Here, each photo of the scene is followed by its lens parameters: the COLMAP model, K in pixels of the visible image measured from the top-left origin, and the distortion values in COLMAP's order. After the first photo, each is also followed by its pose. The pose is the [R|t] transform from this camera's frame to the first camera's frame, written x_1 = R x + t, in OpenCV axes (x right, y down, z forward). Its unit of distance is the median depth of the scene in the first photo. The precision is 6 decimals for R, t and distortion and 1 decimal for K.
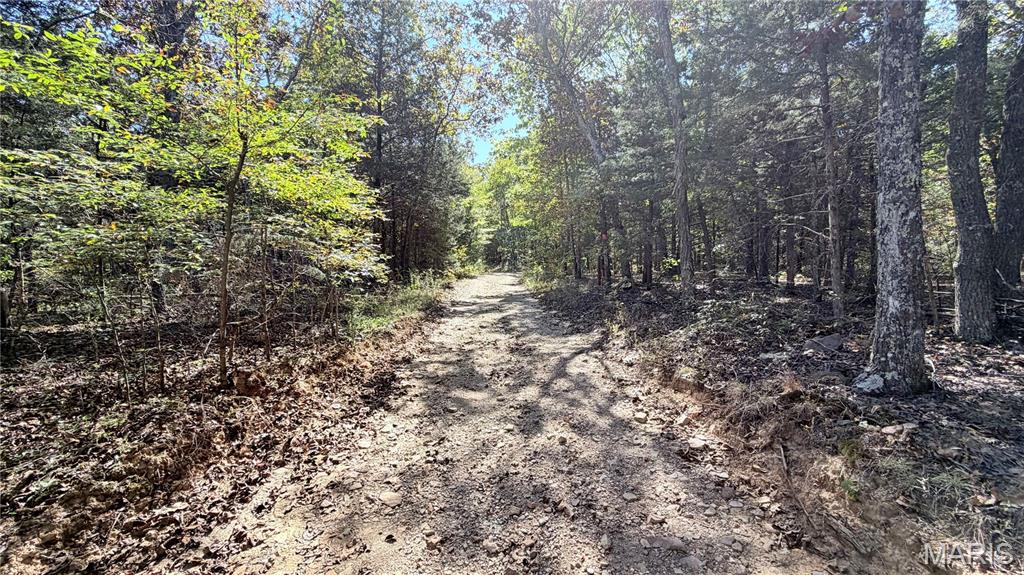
lens RADIAL K [[408.3, 0, 512.8], [0, 408.3, 286.6], [0, 0, 1]] dist [0.000161, -0.000015]
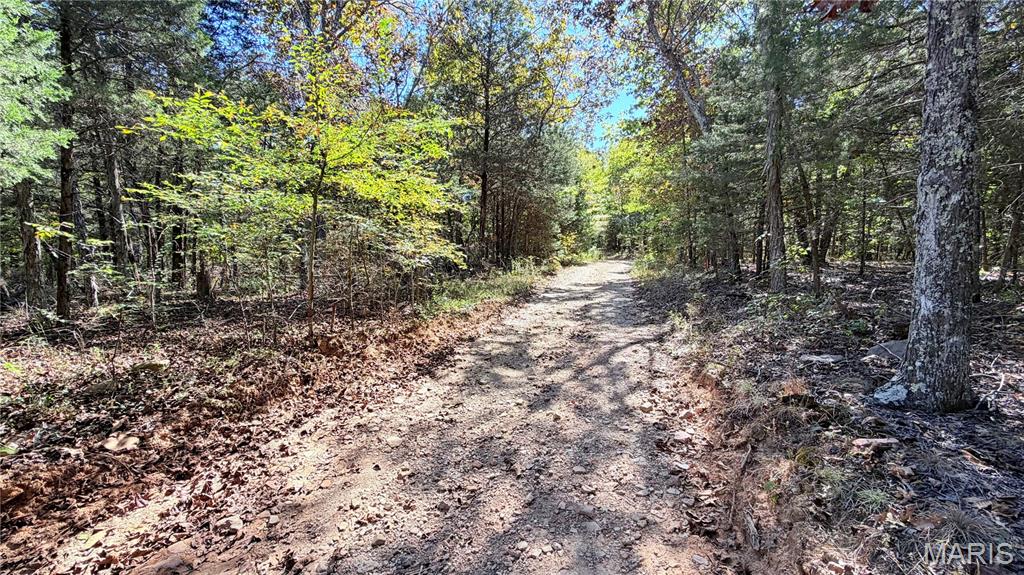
lens RADIAL K [[408.3, 0, 510.1], [0, 408.3, 286.9], [0, 0, 1]] dist [0.000161, -0.000015]
pose [[0.954097, 0.030069, -0.297985, 0.326017], [-0.020419, 0.999163, 0.035444, -0.006260], [0.298802, -0.027733, 0.953912, -0.063619]]
